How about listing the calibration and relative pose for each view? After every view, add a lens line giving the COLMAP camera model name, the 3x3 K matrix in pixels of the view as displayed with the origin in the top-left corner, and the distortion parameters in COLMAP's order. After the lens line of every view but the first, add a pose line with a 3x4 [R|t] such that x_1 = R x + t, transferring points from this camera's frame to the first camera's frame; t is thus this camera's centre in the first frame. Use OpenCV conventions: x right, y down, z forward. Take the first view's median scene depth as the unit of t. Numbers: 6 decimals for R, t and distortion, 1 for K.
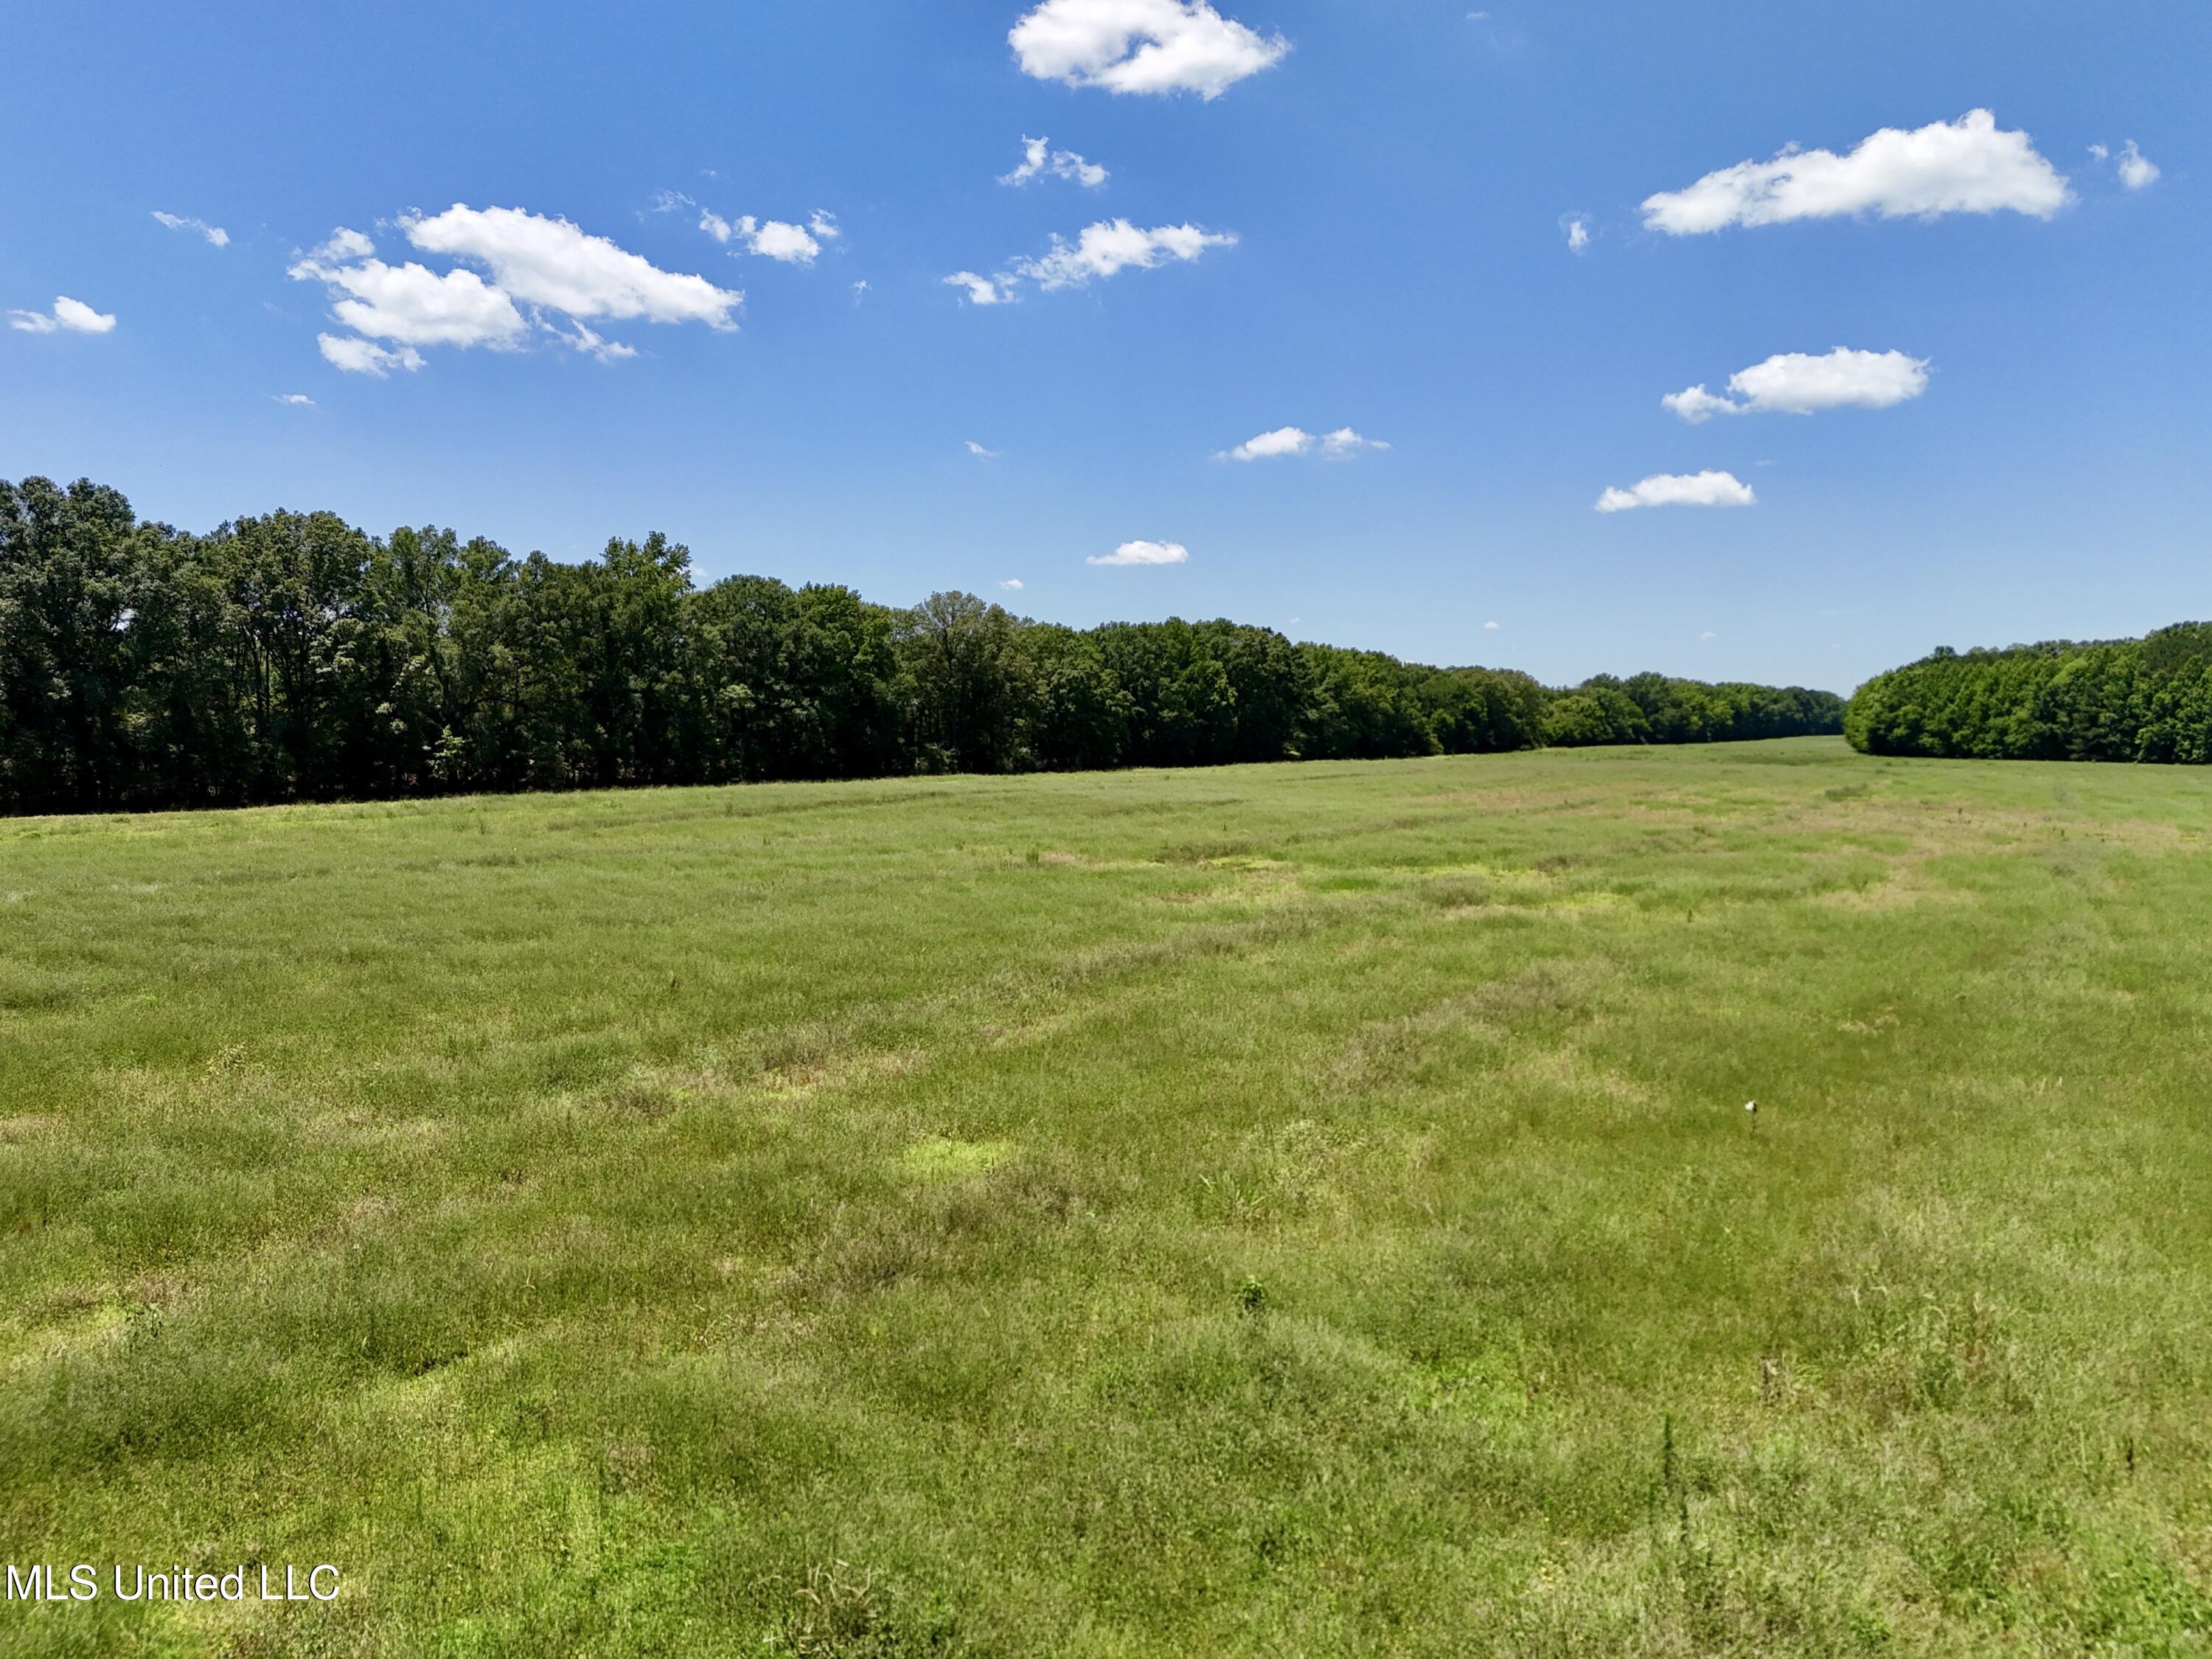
lens RADIAL K [[1641.1, 0, 1109.9], [0, 1641.1, 862.6], [0, 0, 1]] dist [0.138697, -0.251361]
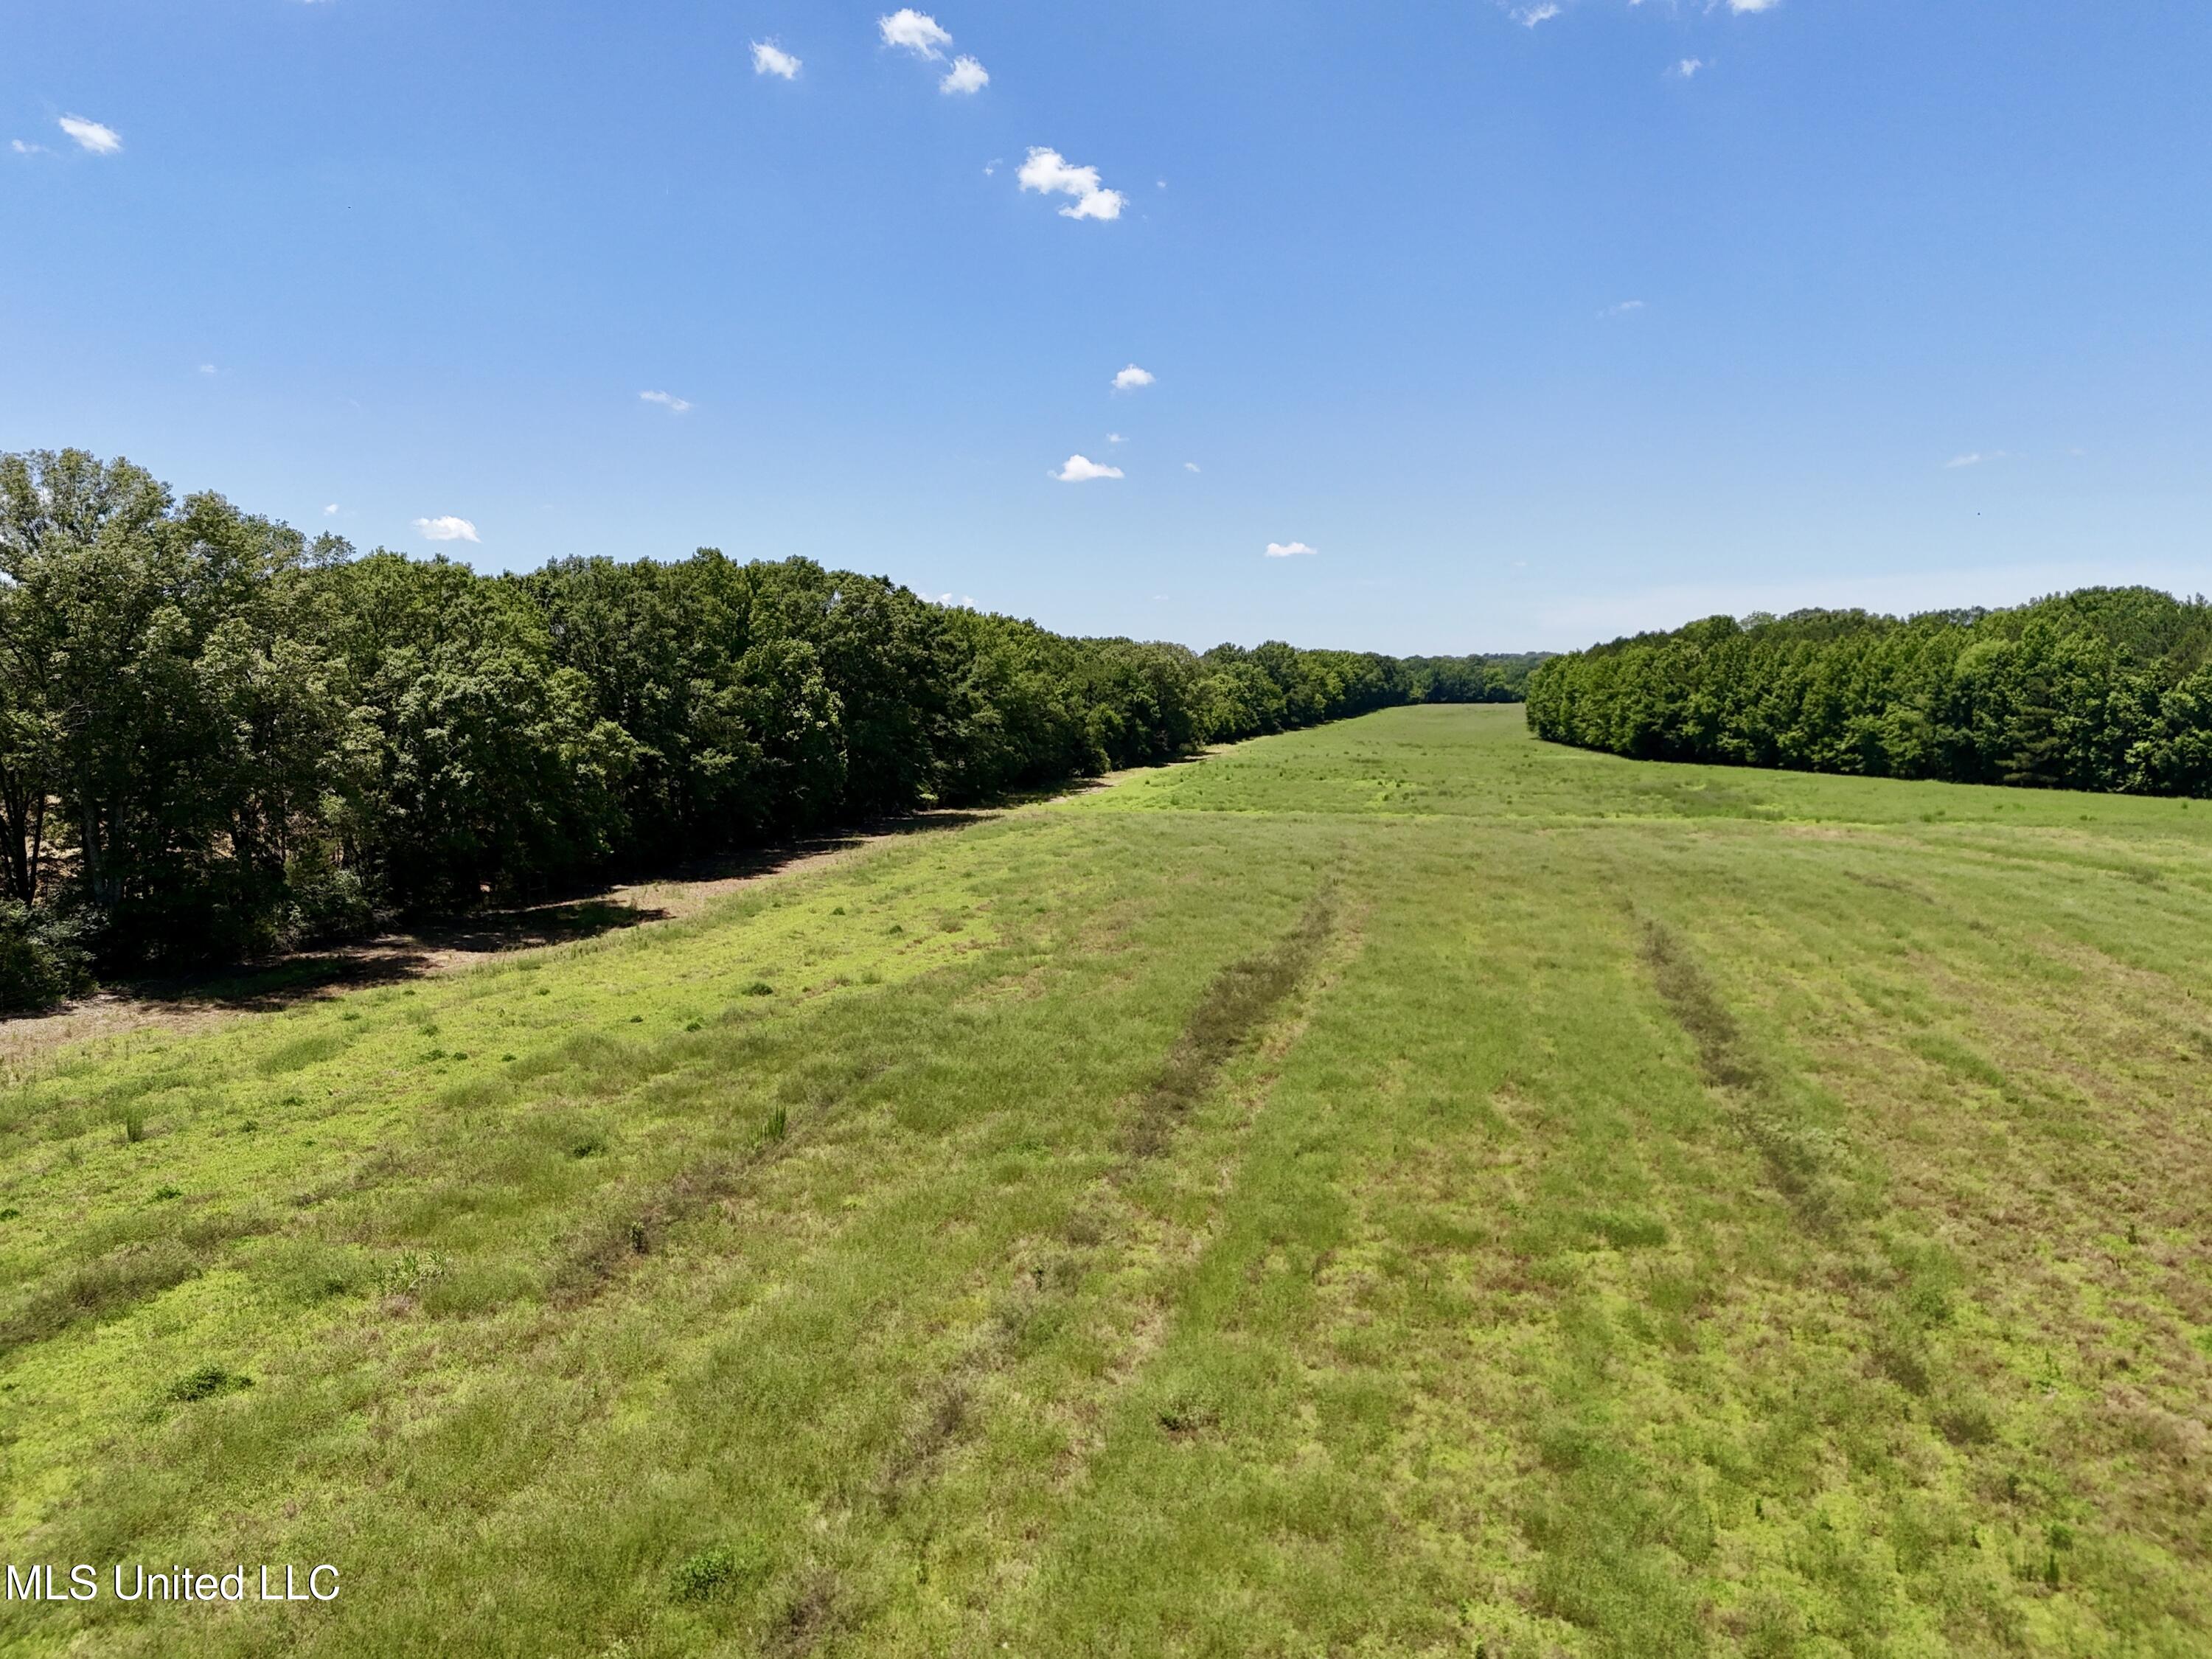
lens RADIAL K [[1641.1, 0, 1109.9], [0, 1641.1, 862.6], [0, 0, 1]] dist [0.138697, -0.251361]
pose [[0.956644, -0.035892, 0.289041, 0.006032], [0.027728, 0.999094, 0.032294, -0.065677], [-0.289938, -0.022880, 0.956772, 0.467858]]
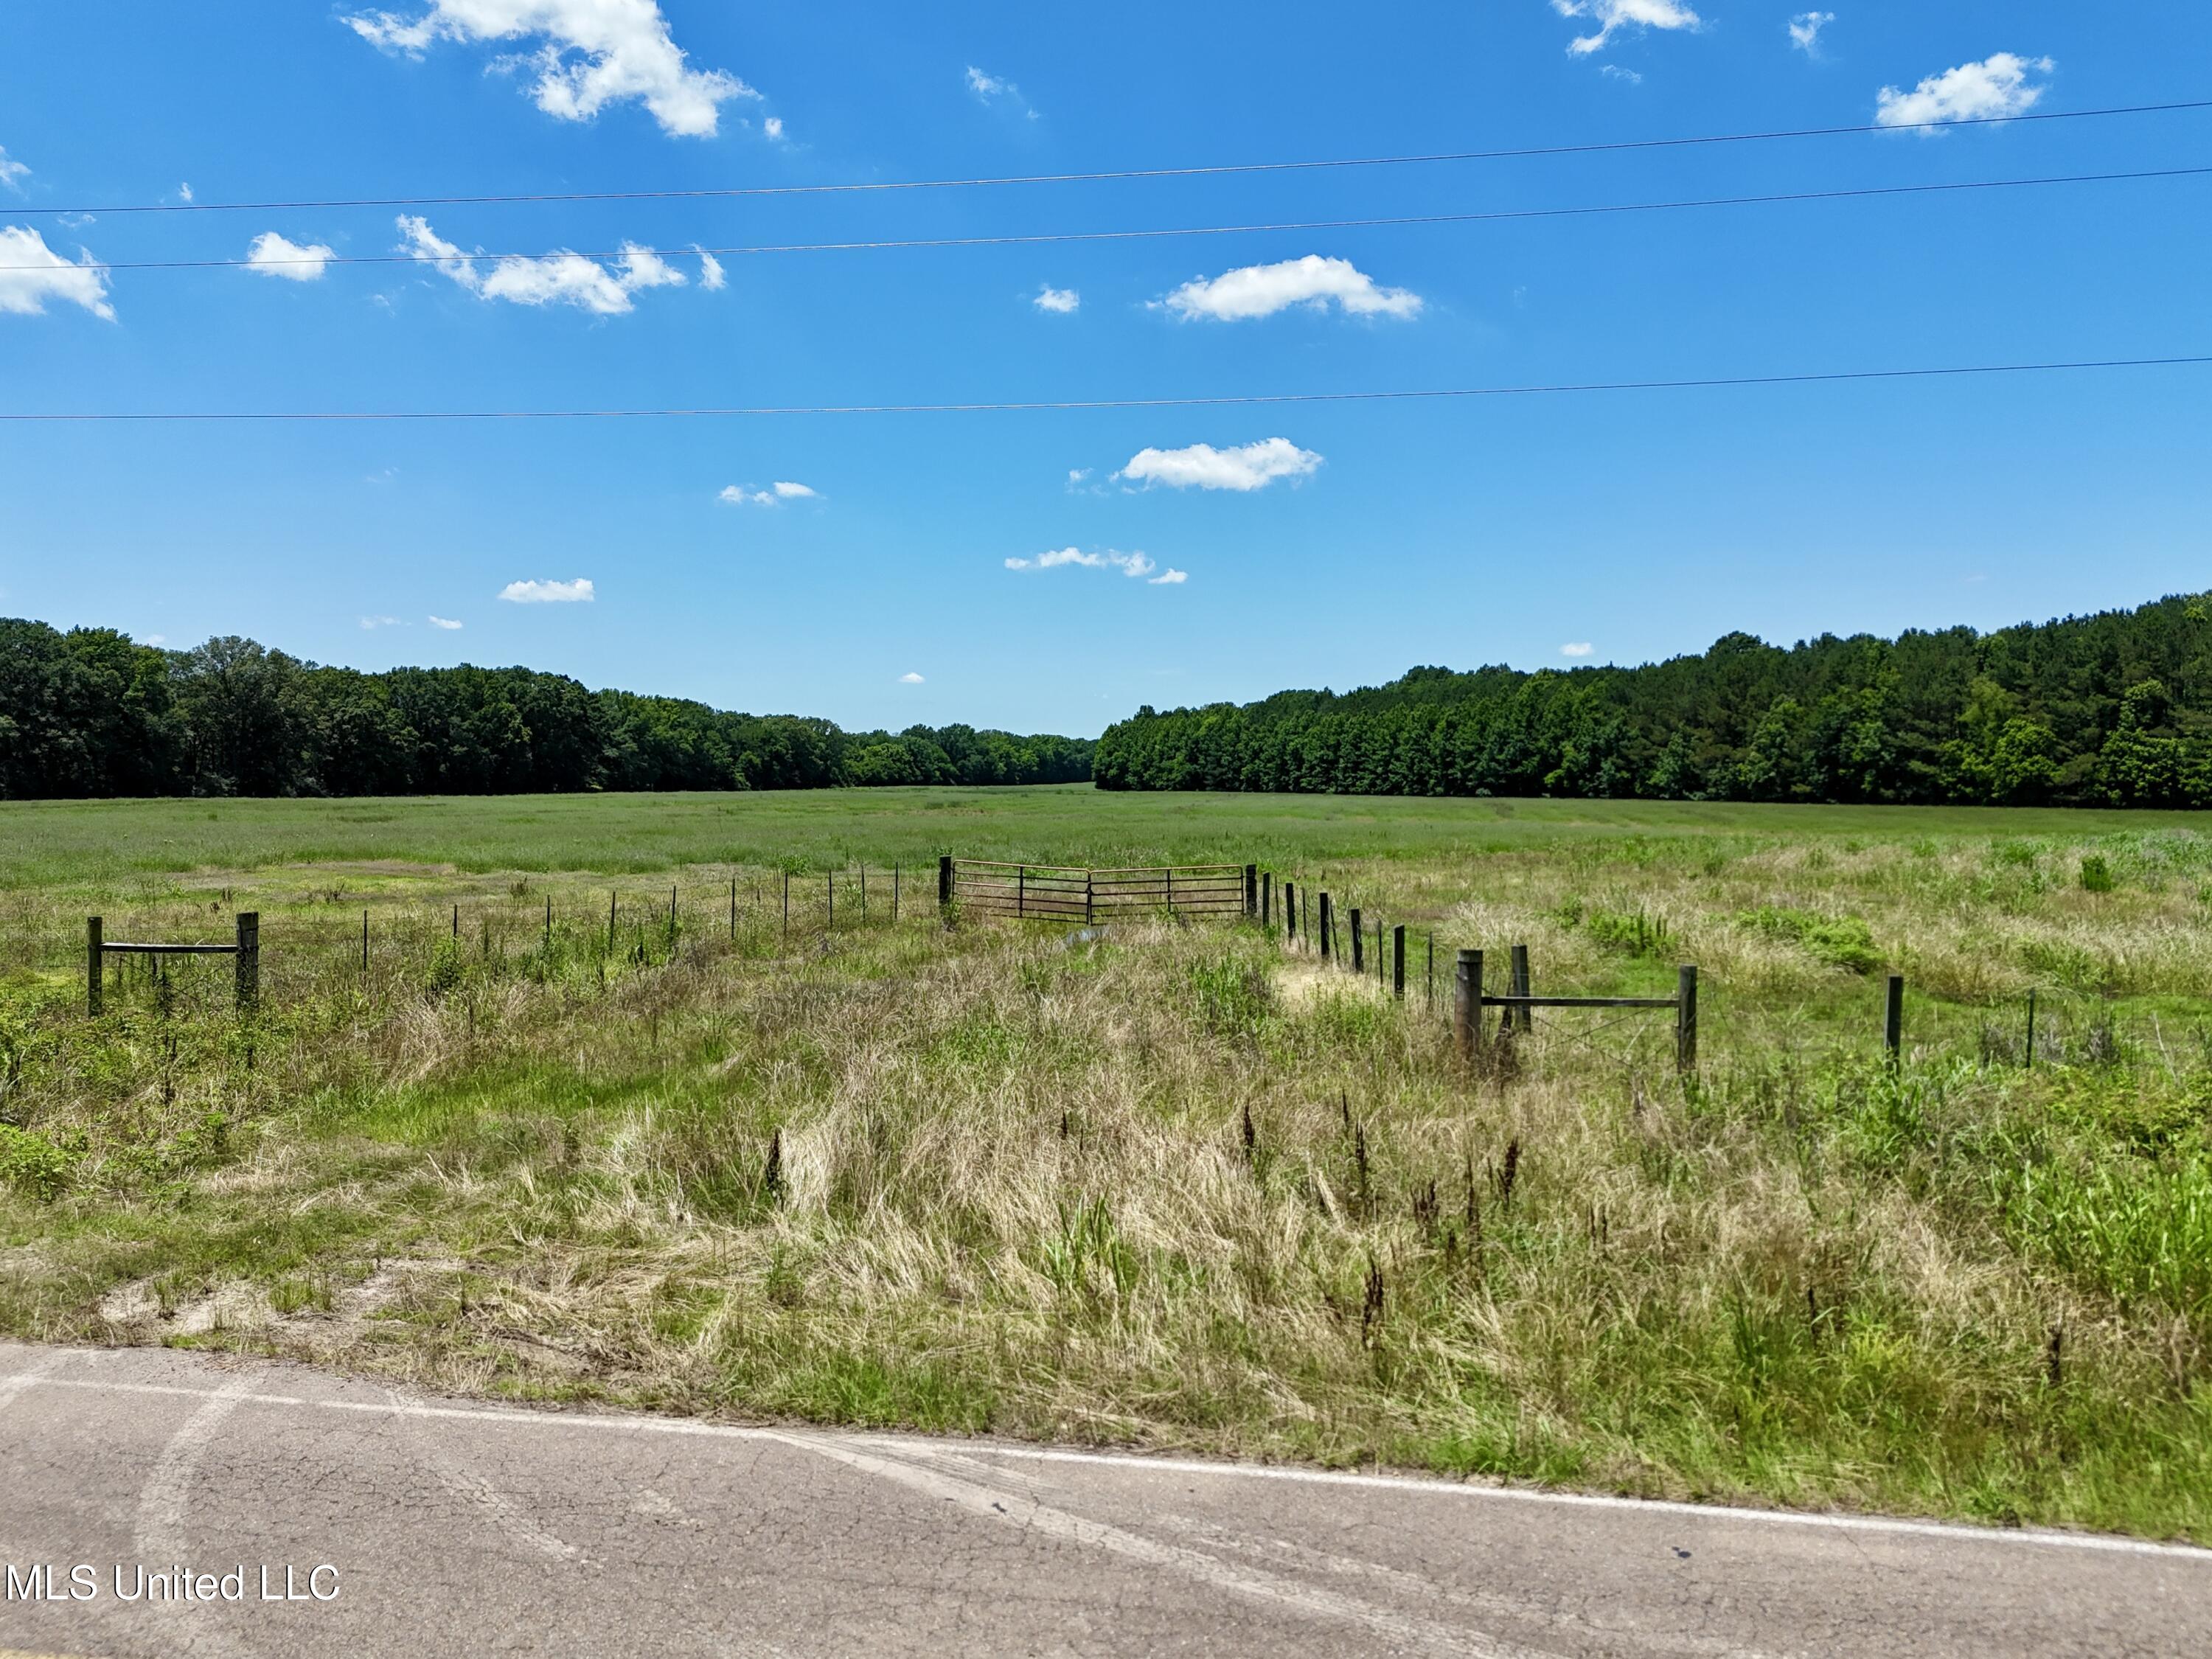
lens RADIAL K [[1639.0, 0, 1209.2], [0, 1639.0, 839.2], [0, 0, 1]] dist [-0.007086, -0.012358]
pose [[0.913900, -0.014214, 0.405690, 0.044539], [0.032141, 0.998783, -0.037411, 0.025915], [-0.404664, 0.047229, 0.913245, -0.199048]]
